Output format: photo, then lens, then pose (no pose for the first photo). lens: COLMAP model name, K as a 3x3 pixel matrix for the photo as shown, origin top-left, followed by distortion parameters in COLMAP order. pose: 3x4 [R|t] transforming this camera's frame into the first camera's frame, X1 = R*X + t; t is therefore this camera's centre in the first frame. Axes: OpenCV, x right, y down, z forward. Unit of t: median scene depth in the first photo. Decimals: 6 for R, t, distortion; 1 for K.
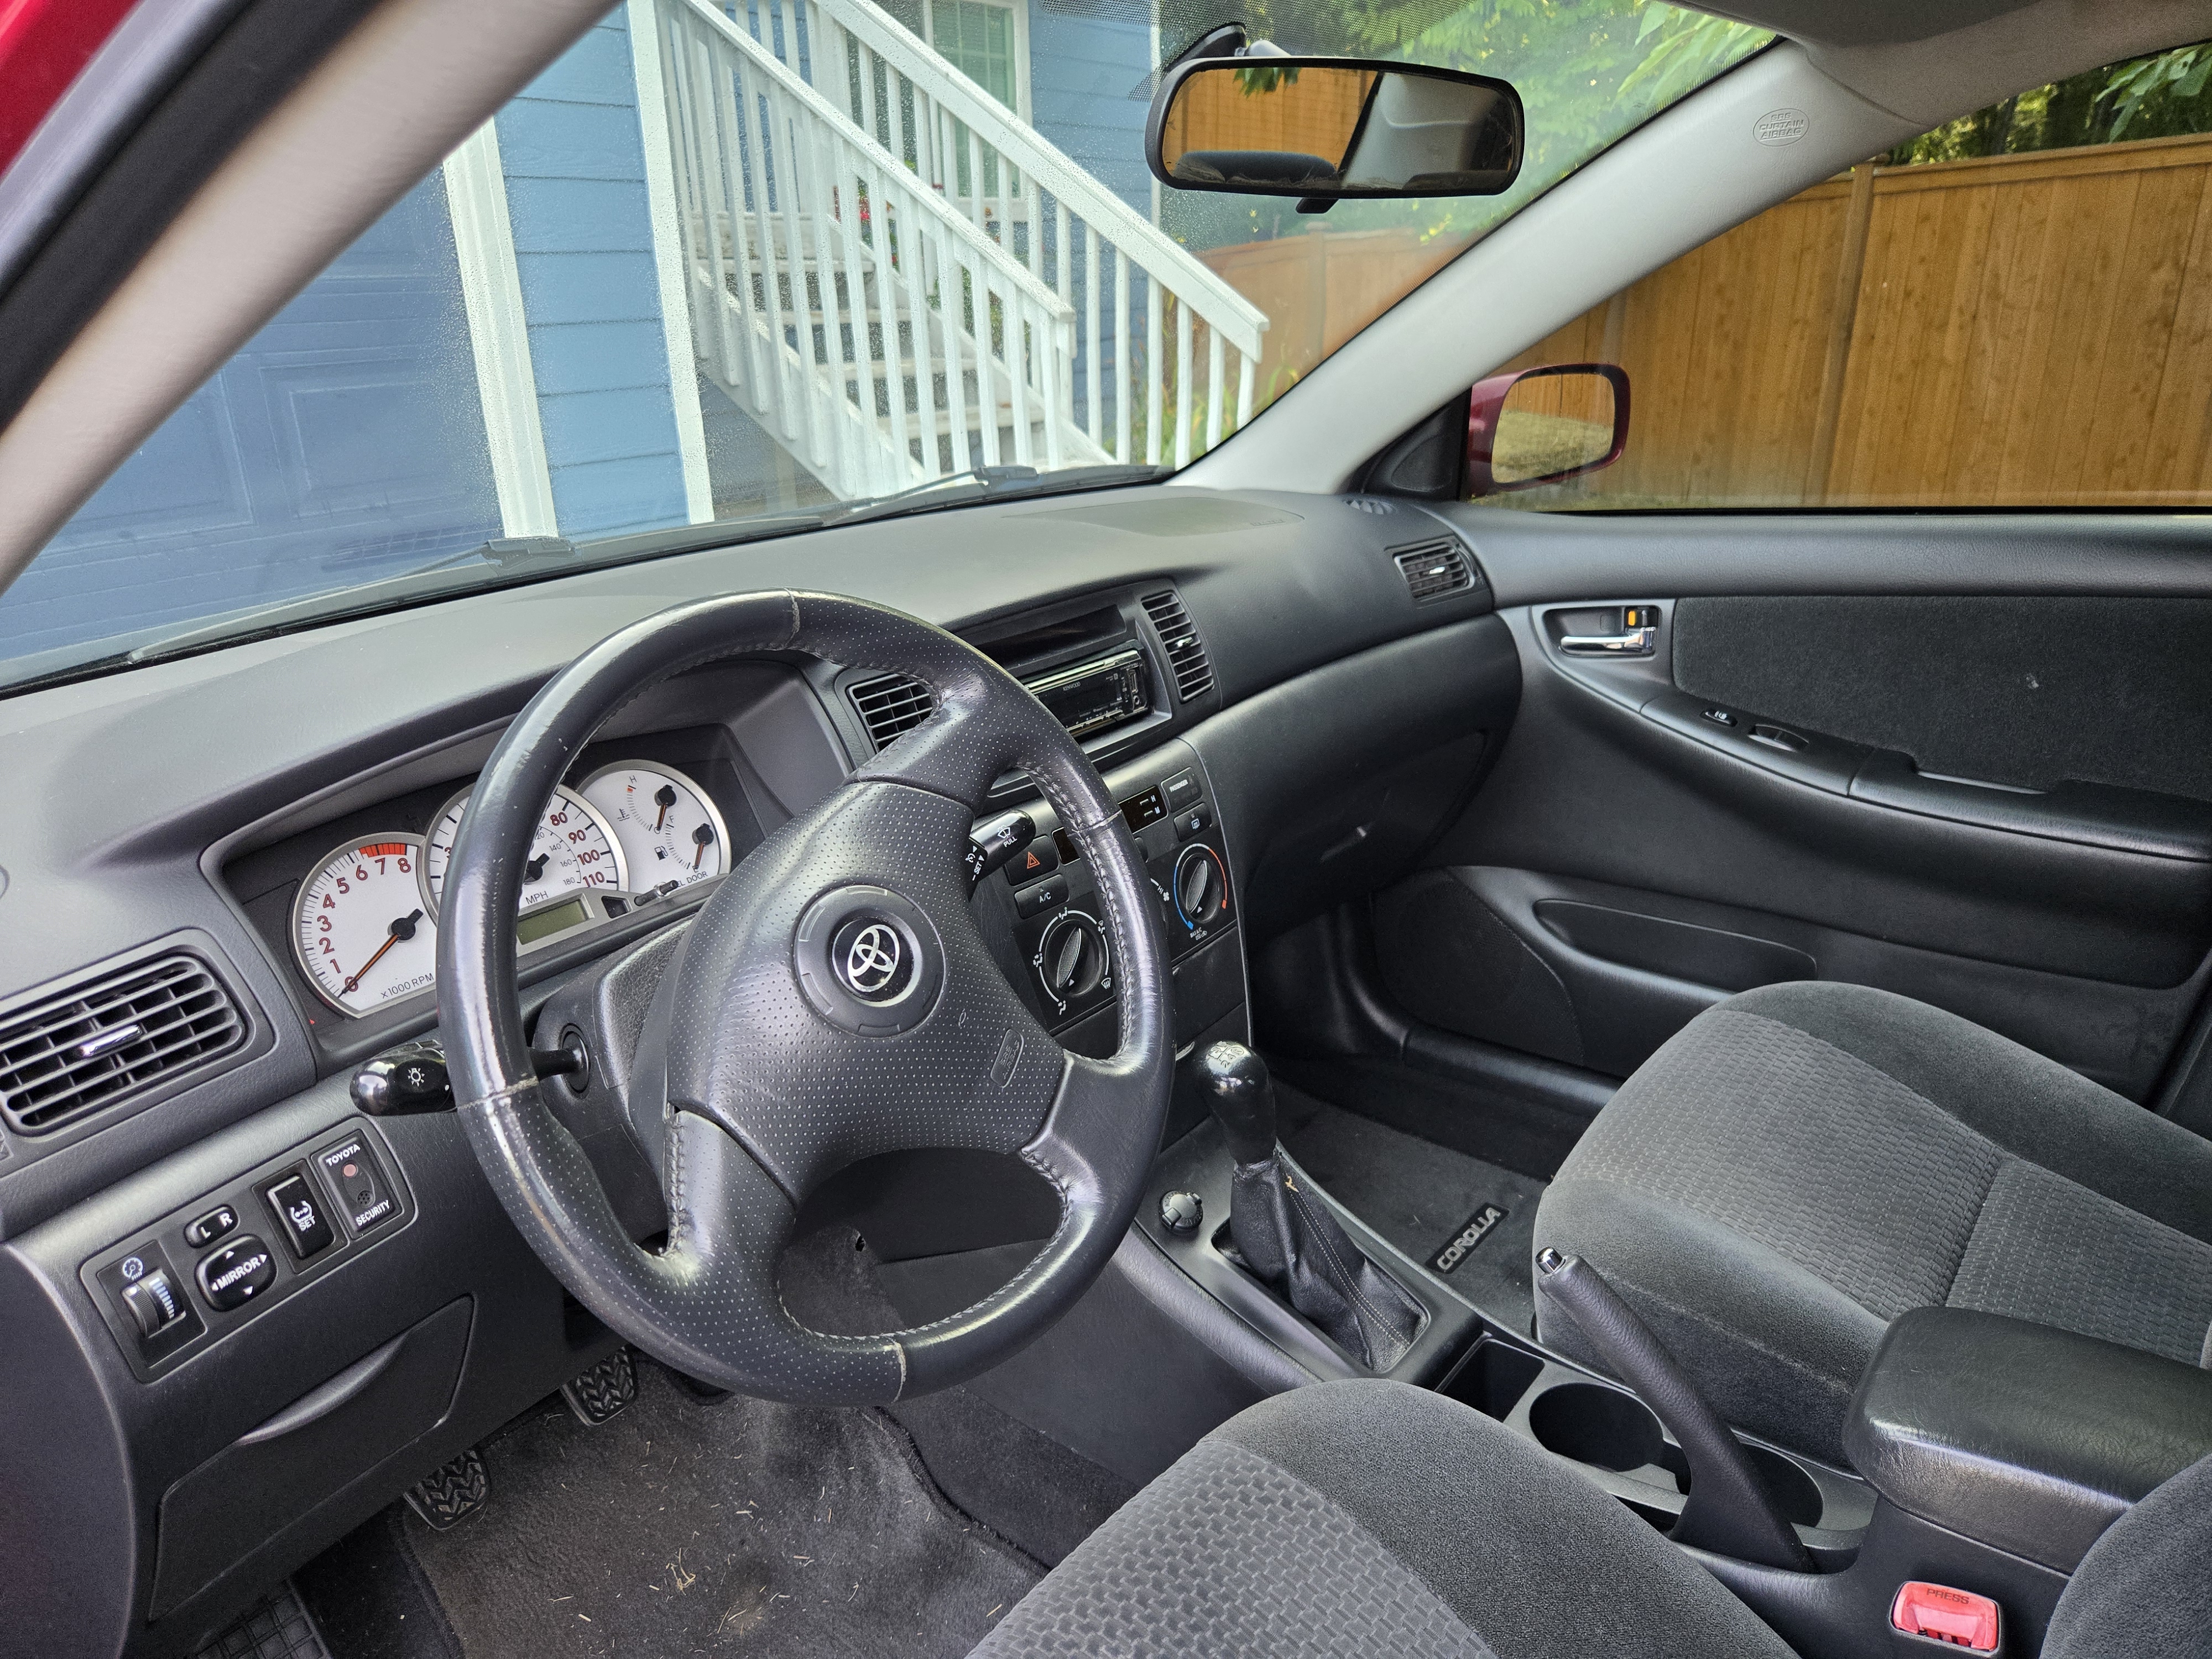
lens RADIAL K [[1432.5, 0, 1106.0], [0, 1432.5, 829.5], [0, 0, 1]] dist [0.041063, -0.035365]
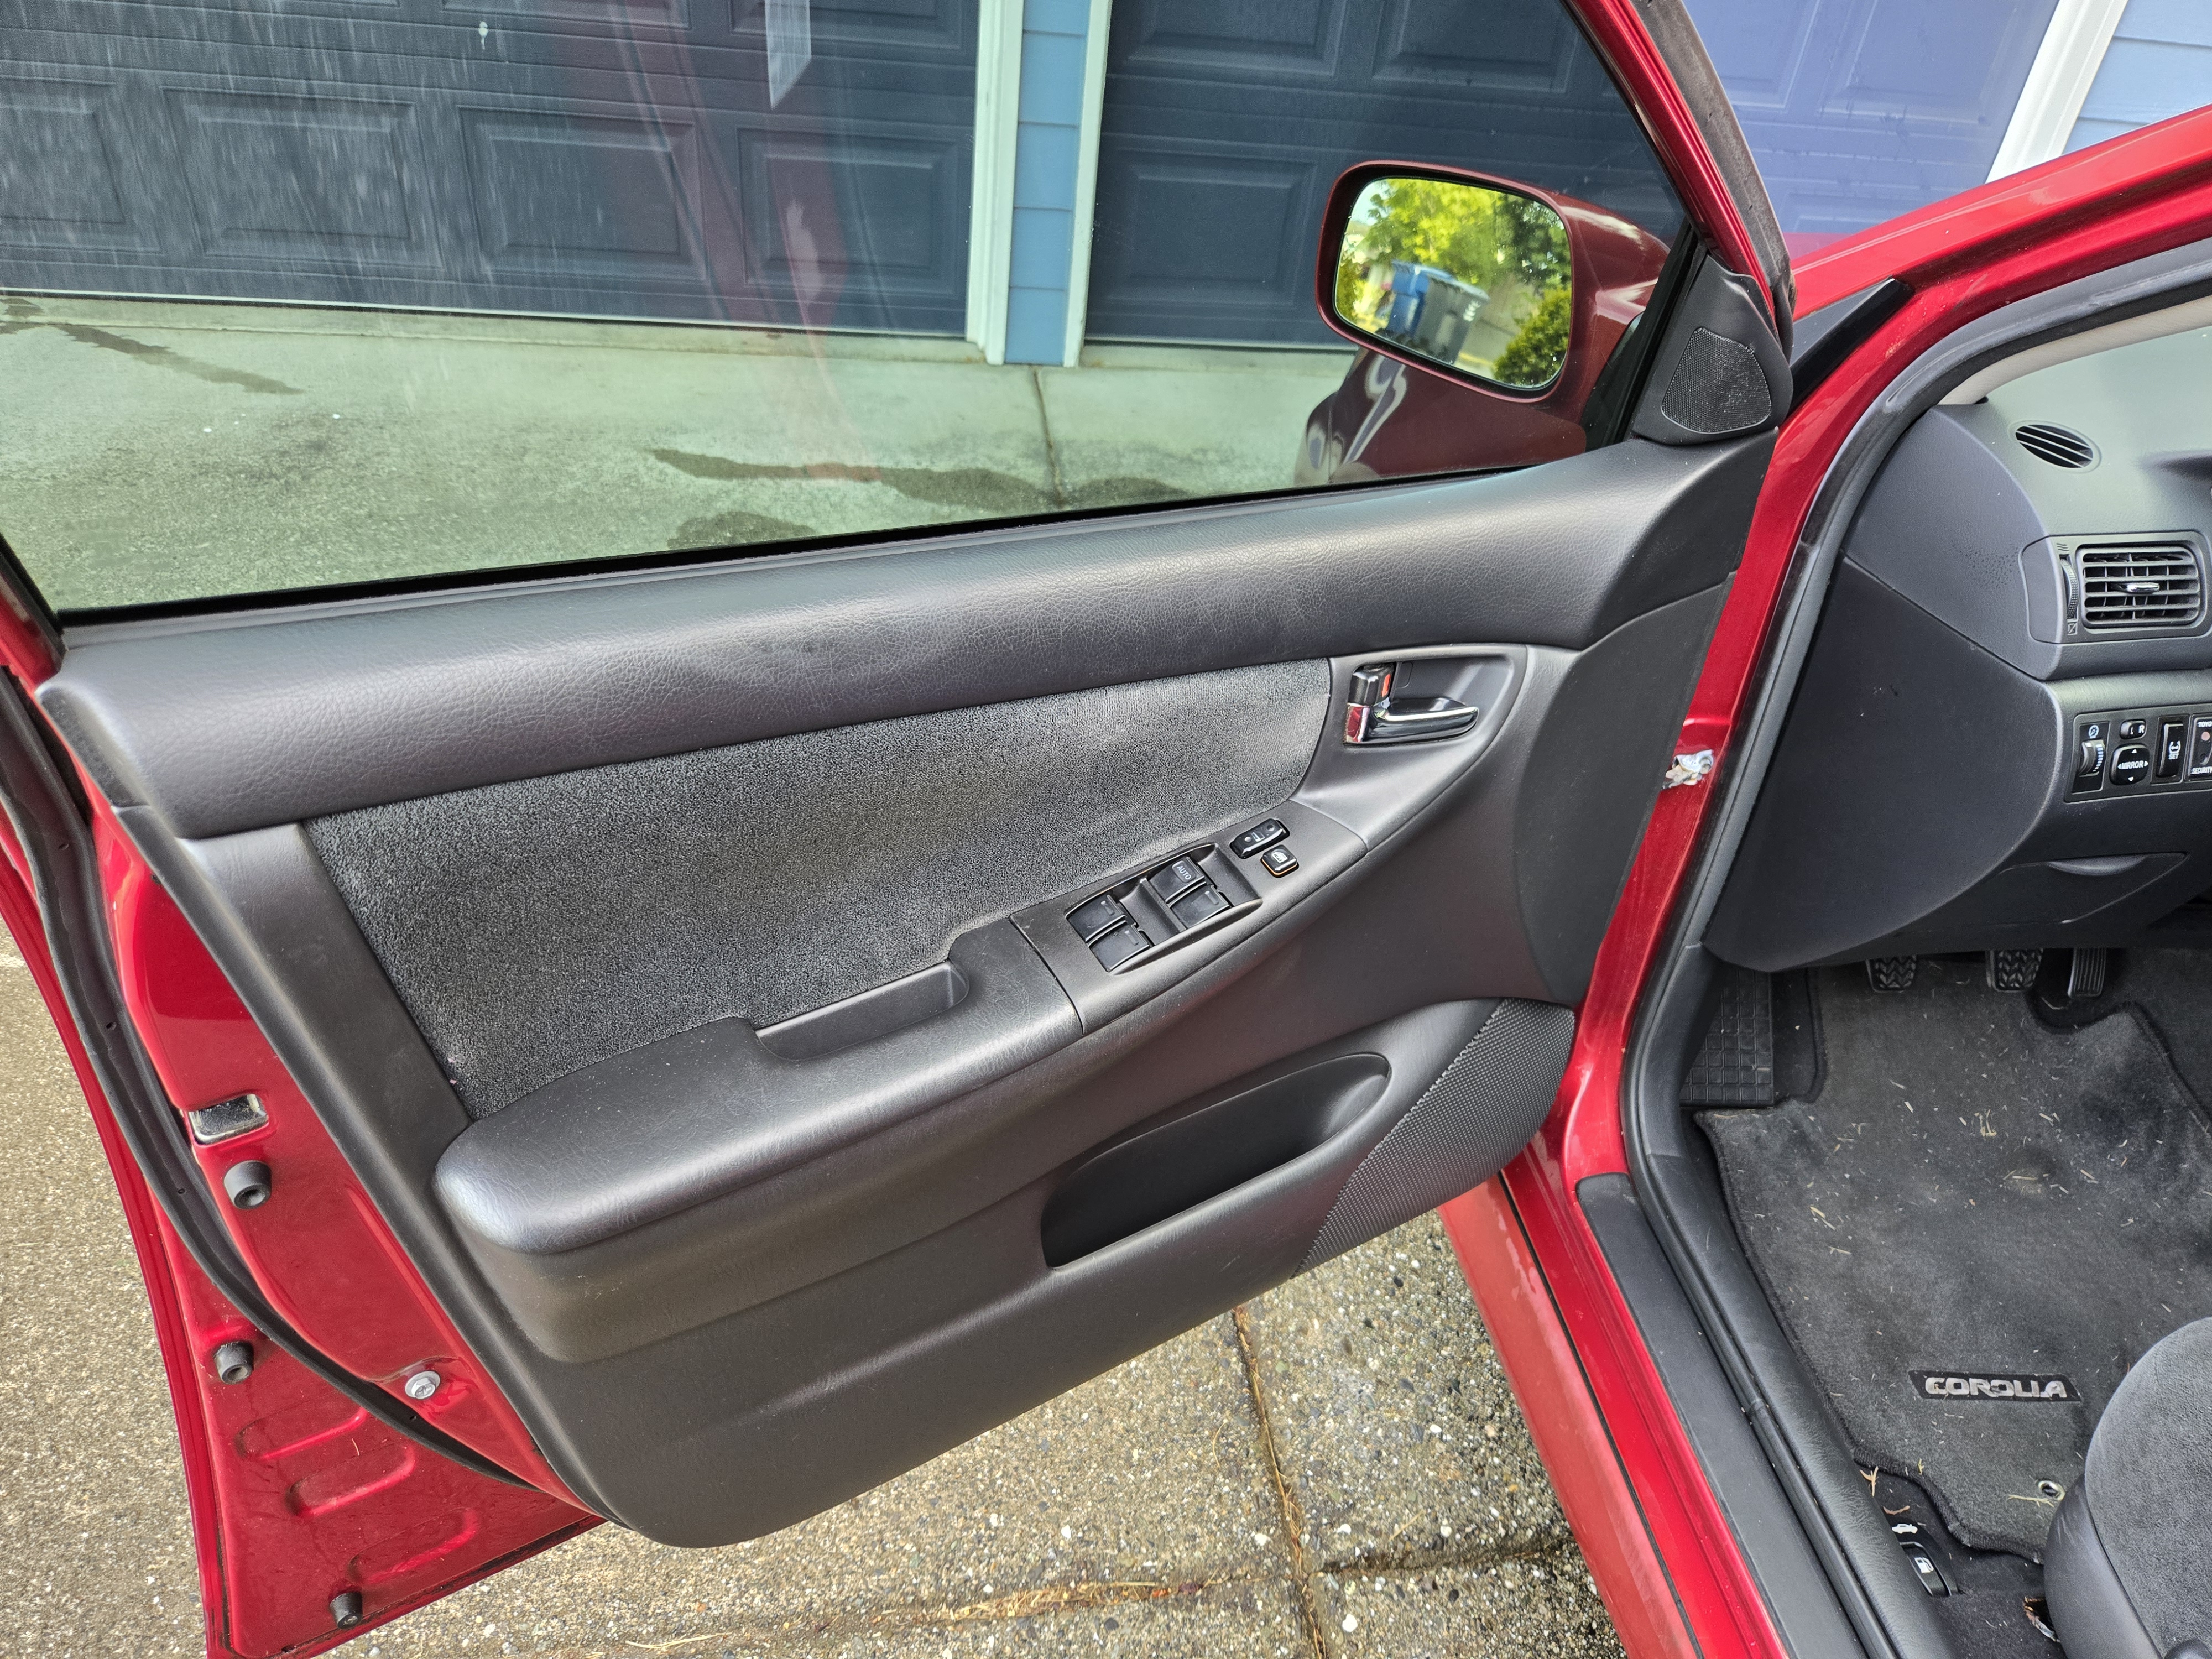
lens RADIAL K [[1432.5, 0, 1106.0], [0, 1432.5, 829.5], [0, 0, 1]] dist [0.041063, -0.035365]
pose [[0.696425, 0.490461, -0.523870, -0.507231], [-0.358489, 0.870159, 0.338096, 0.231927], [0.621673, -0.047657, 0.781825, -0.807995]]
